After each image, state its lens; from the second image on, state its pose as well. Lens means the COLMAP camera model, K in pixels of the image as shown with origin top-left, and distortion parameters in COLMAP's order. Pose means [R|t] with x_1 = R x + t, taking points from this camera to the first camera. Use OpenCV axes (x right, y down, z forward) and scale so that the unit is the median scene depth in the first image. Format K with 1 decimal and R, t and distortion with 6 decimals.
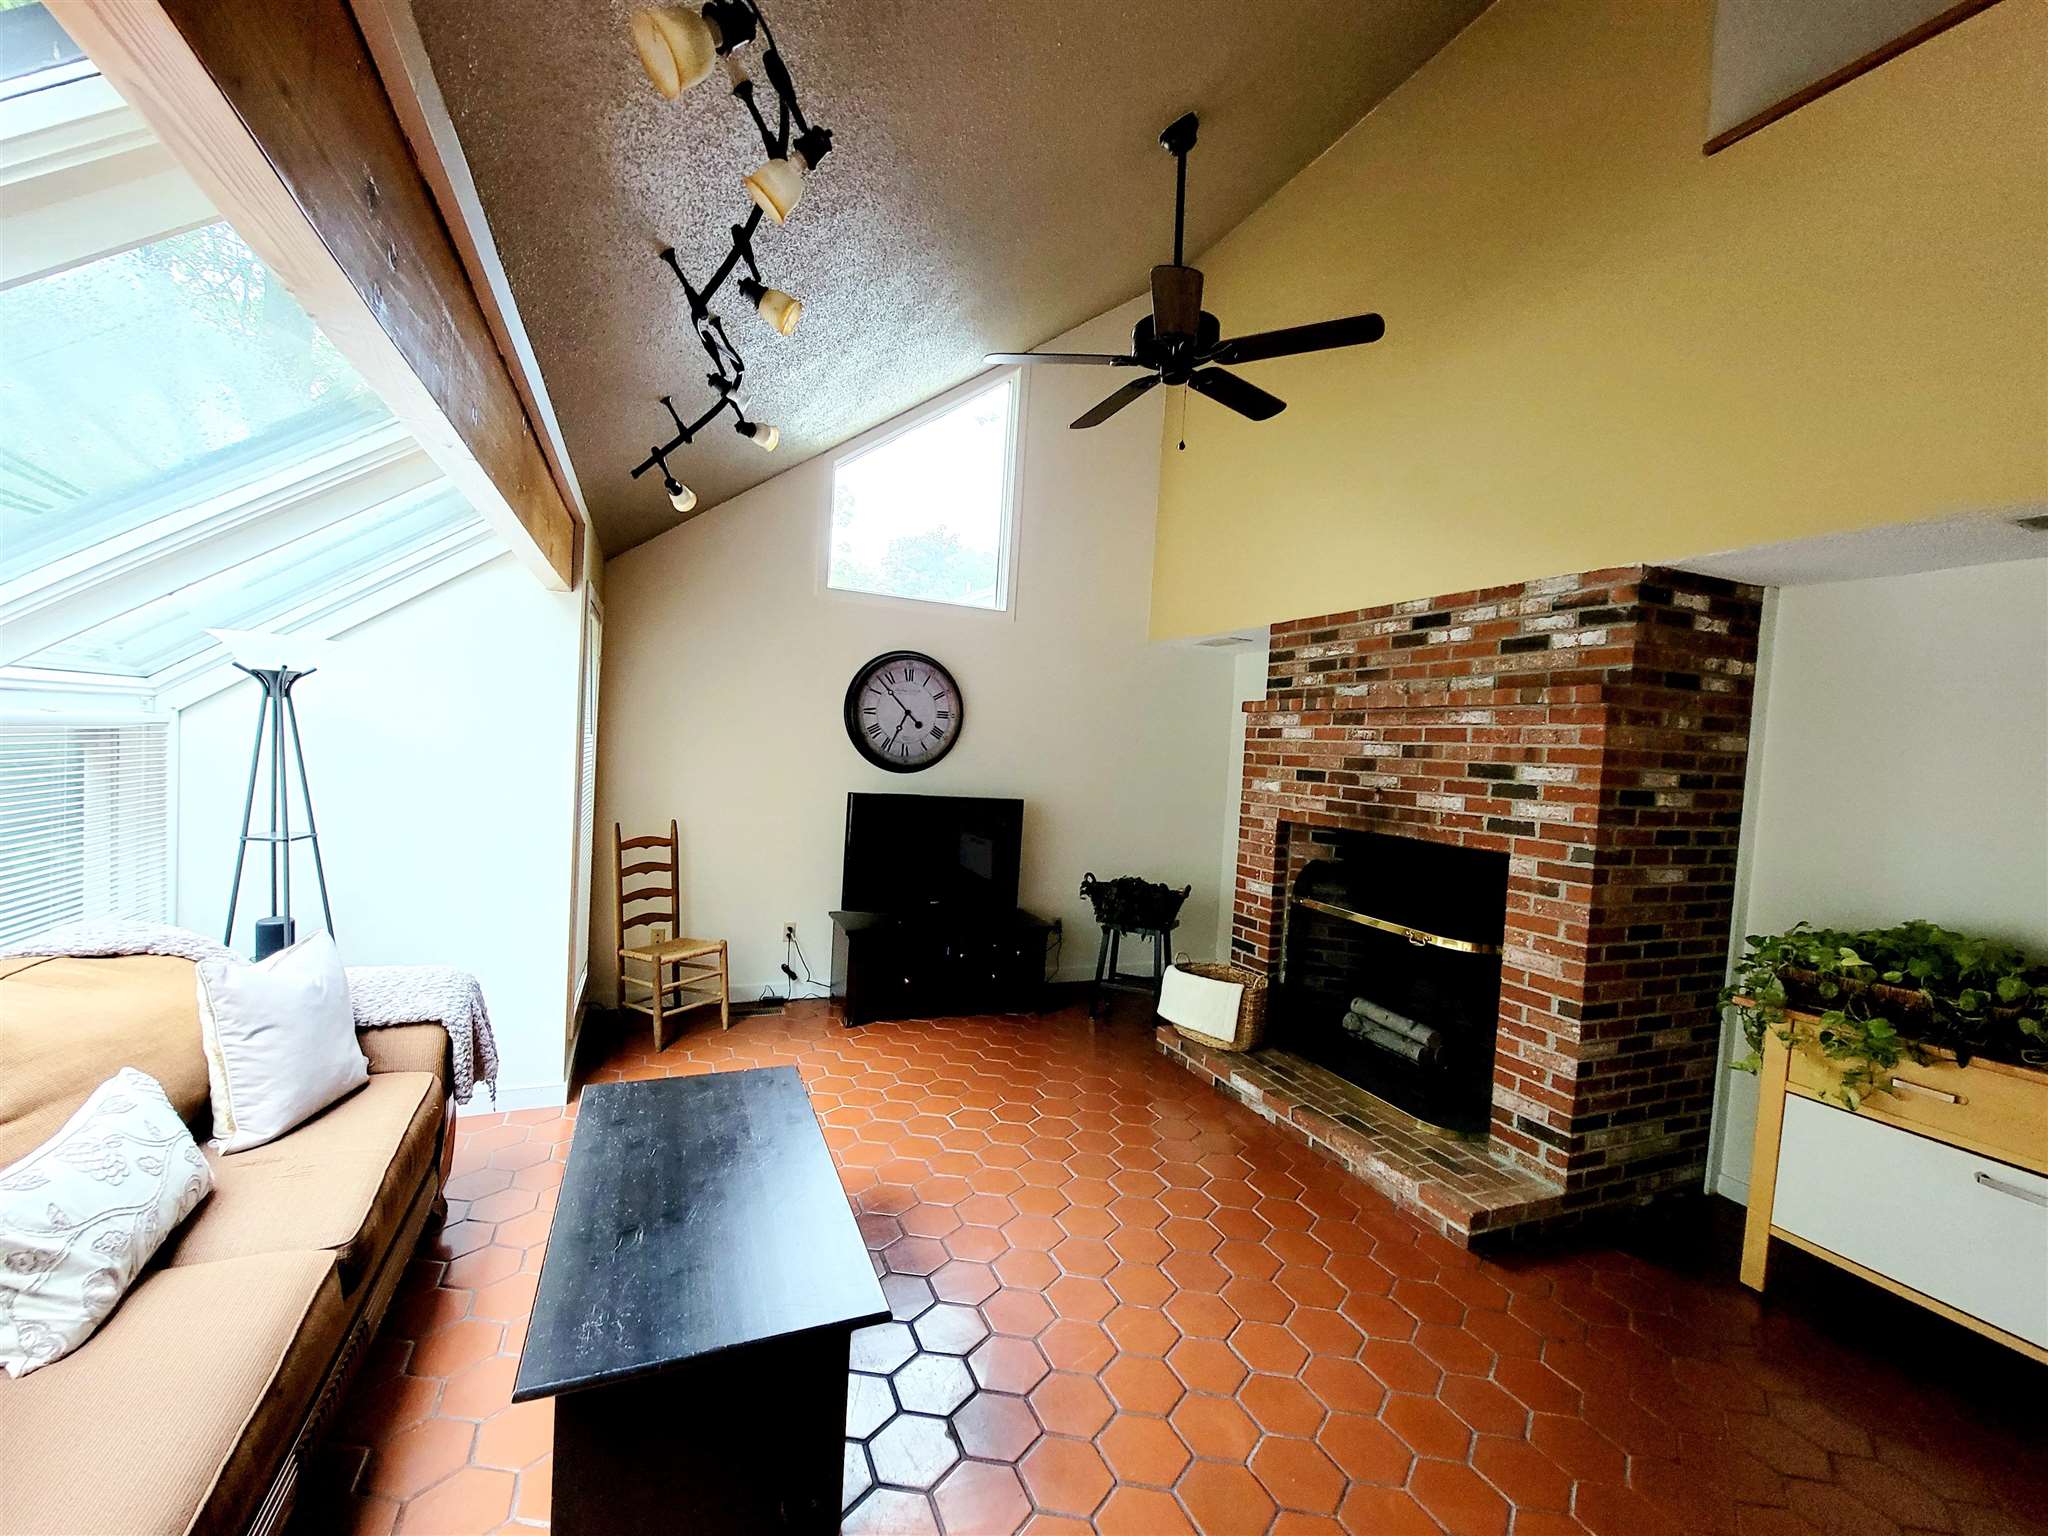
lens RADIAL K [[832.9, 0, 1020.3], [0, 832.9, 782.1], [0, 0, 1]] dist [-0.000356, -0.000039]
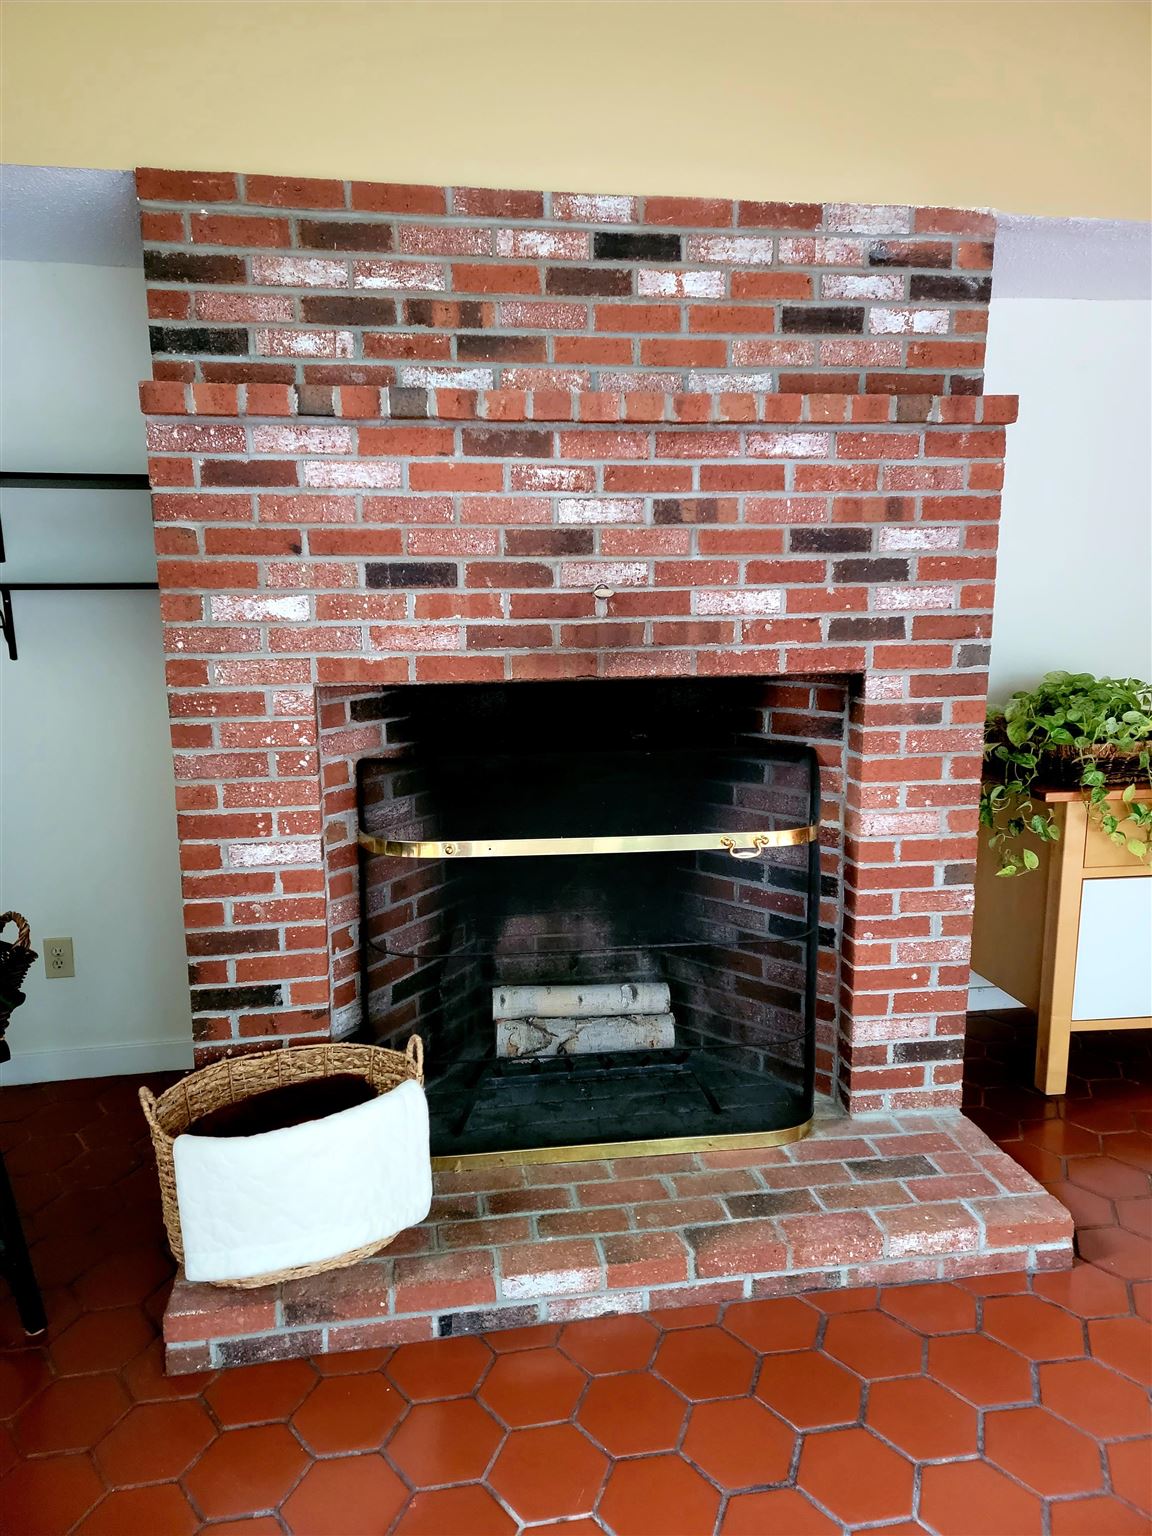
lens RADIAL K [[1080.5, 0, 575.7], [0, 1080.5, 762.4], [0, 0, 1]] dist [0.062981, -0.009430]
pose [[0.244039, -0.233597, 0.941211, -0.228993], [0.060421, 0.972332, 0.225655, -0.041247], [-0.967881, 0.001800, 0.251401, 0.896621]]
